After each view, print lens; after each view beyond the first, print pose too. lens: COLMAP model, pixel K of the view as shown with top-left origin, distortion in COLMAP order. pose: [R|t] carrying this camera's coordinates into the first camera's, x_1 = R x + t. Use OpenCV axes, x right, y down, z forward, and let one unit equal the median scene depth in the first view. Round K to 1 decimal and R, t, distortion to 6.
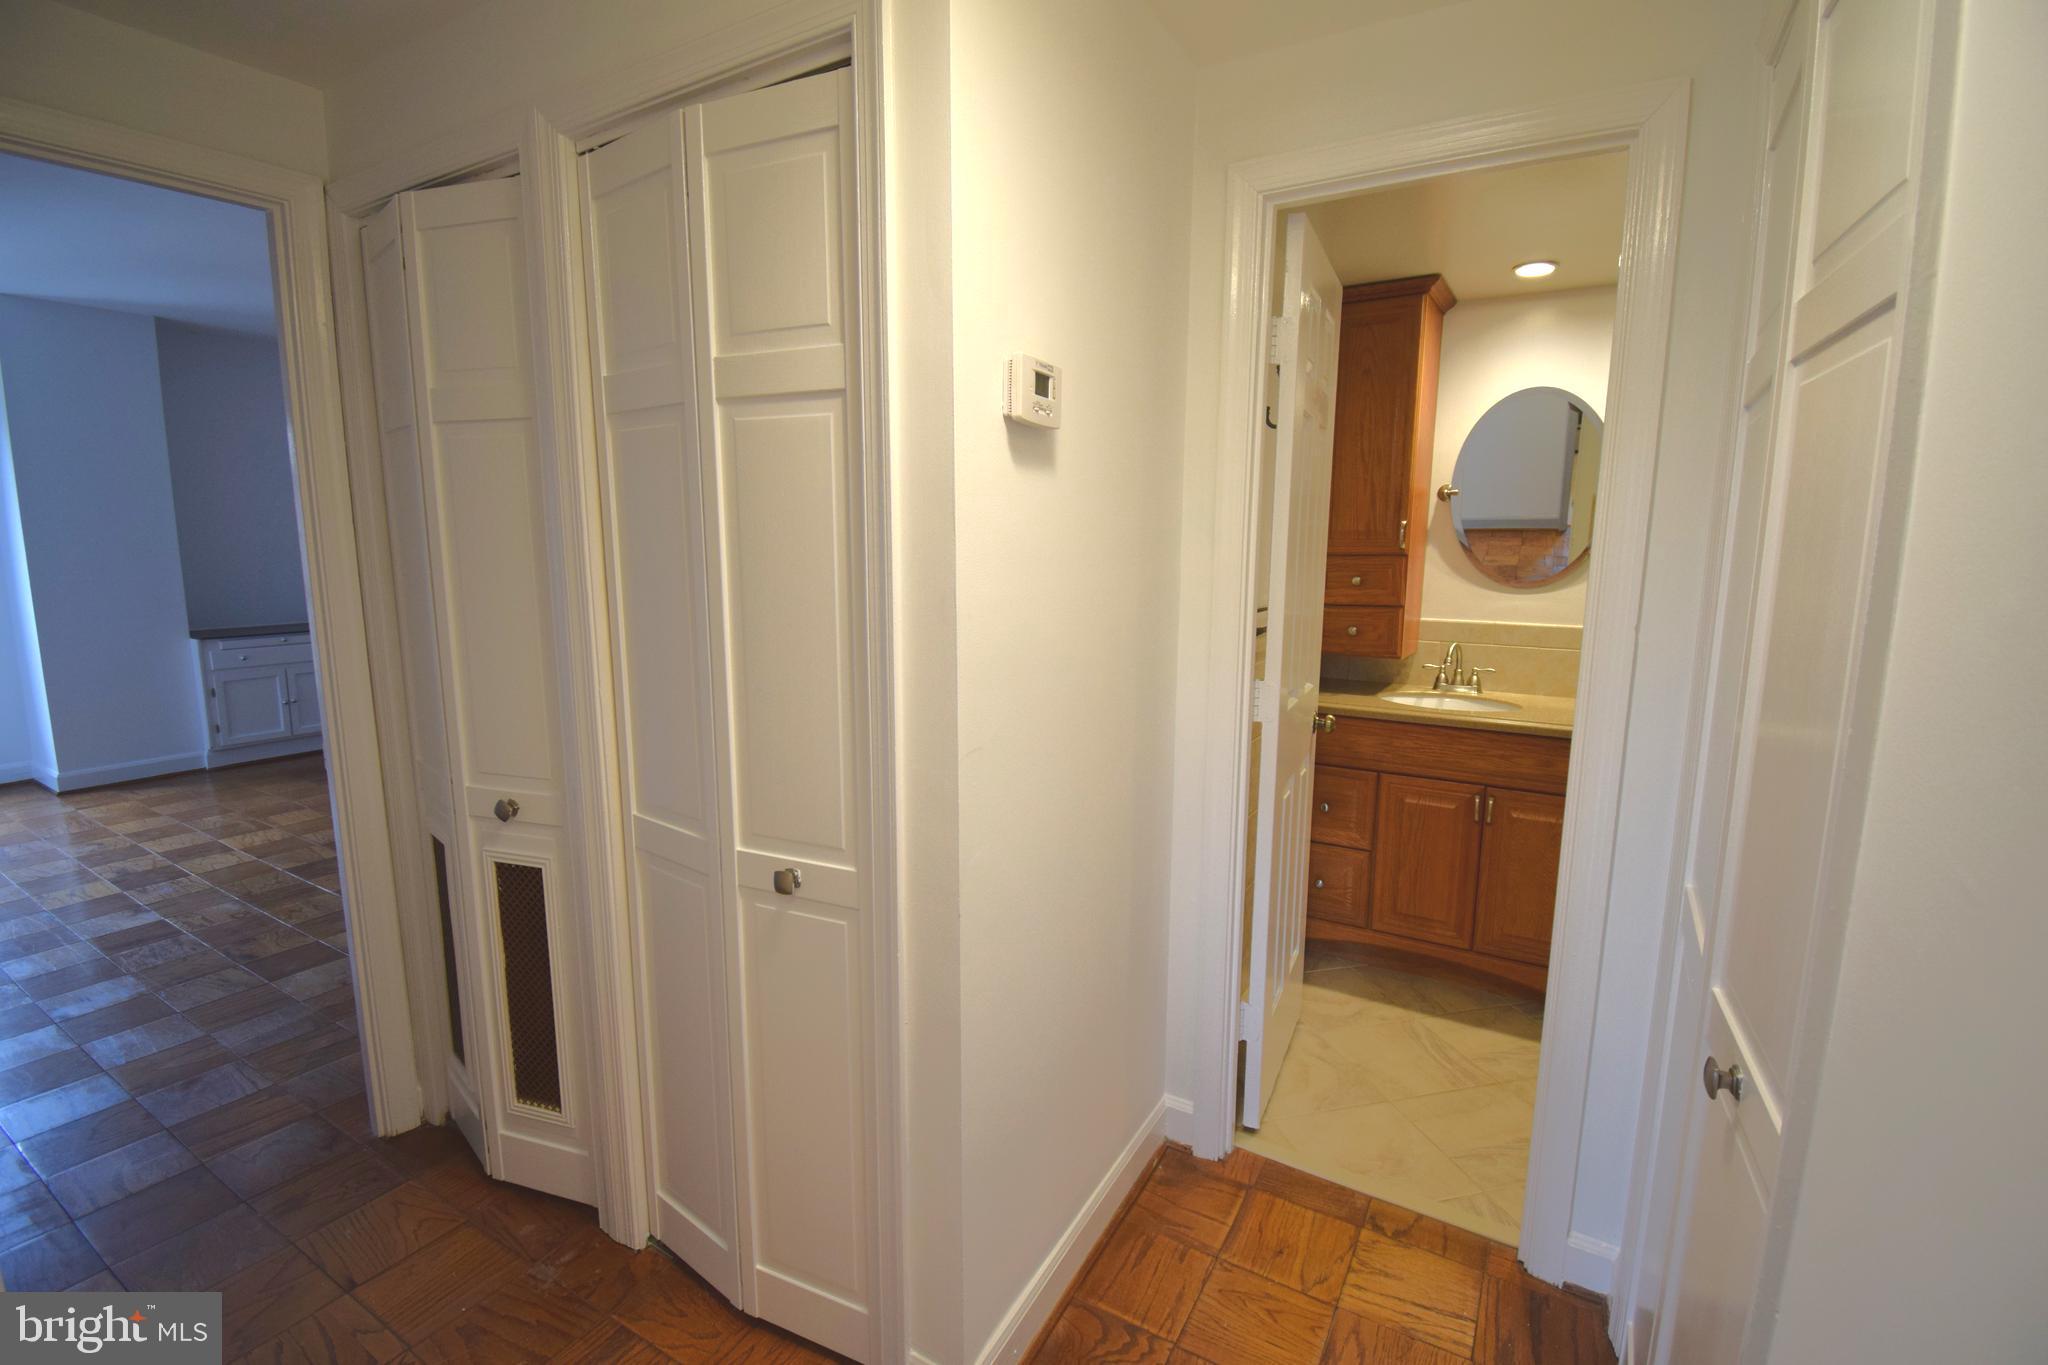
lens RADIAL K [[902.2, 0, 1018.3], [0, 902.2, 673.9], [0, 0, 1]] dist [0.005841, -0.016112]
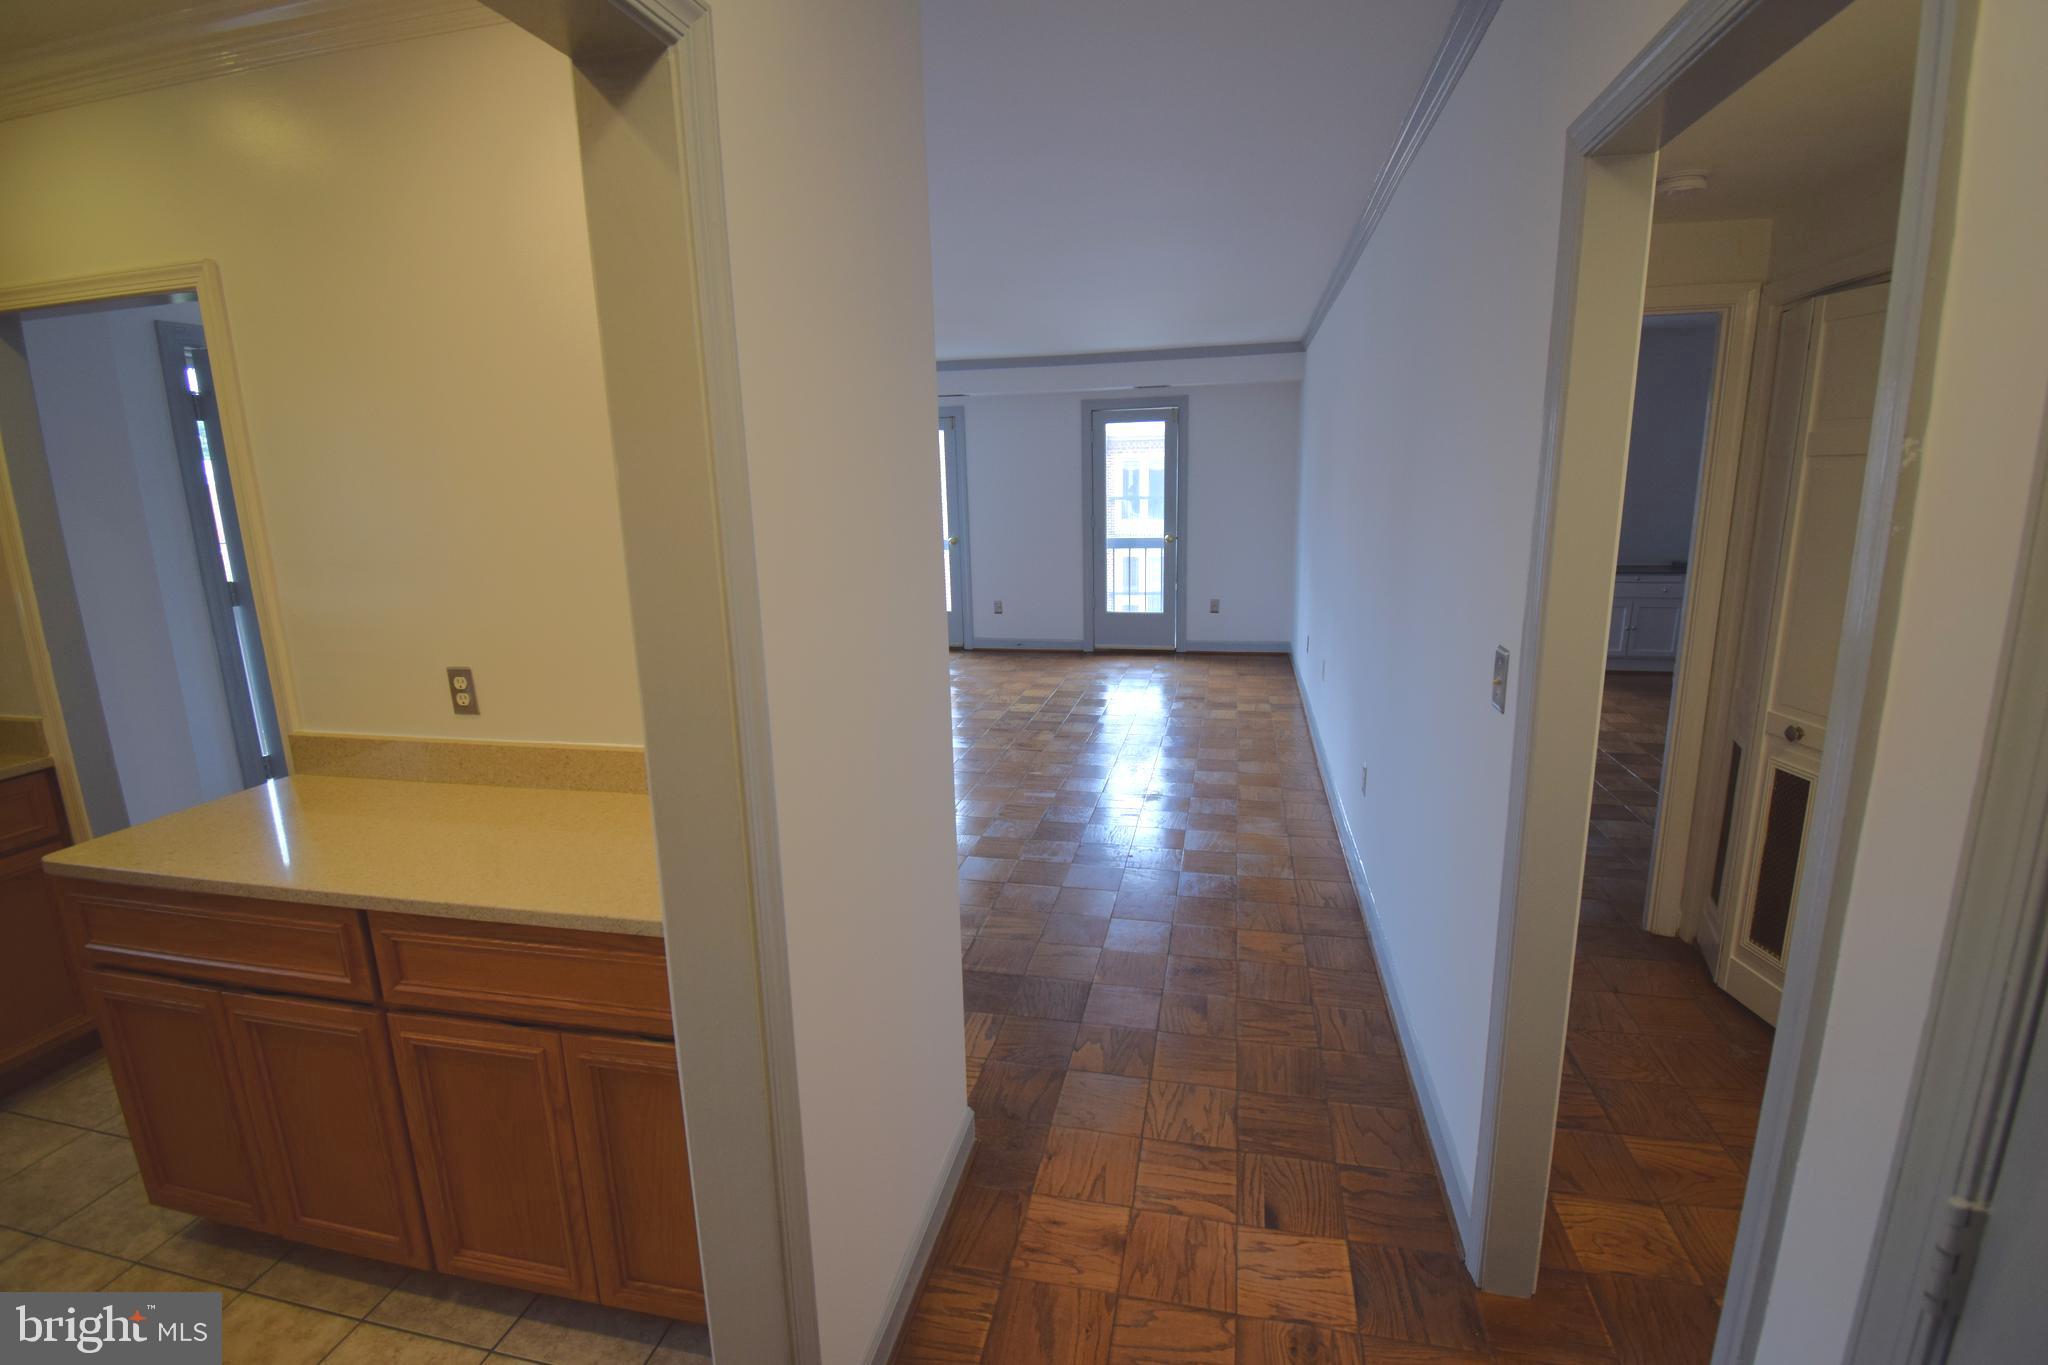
lens RADIAL K [[902.2, 0, 1051.9], [0, 902.2, 683.6], [0, 0, 1]] dist [0.005841, -0.016112]
pose [[0.322295, 0.195148, -0.926306, 0.322374], [-0.116878, 0.979237, 0.165633, -0.022717], [0.939396, 0.054882, 0.338412, -0.532455]]
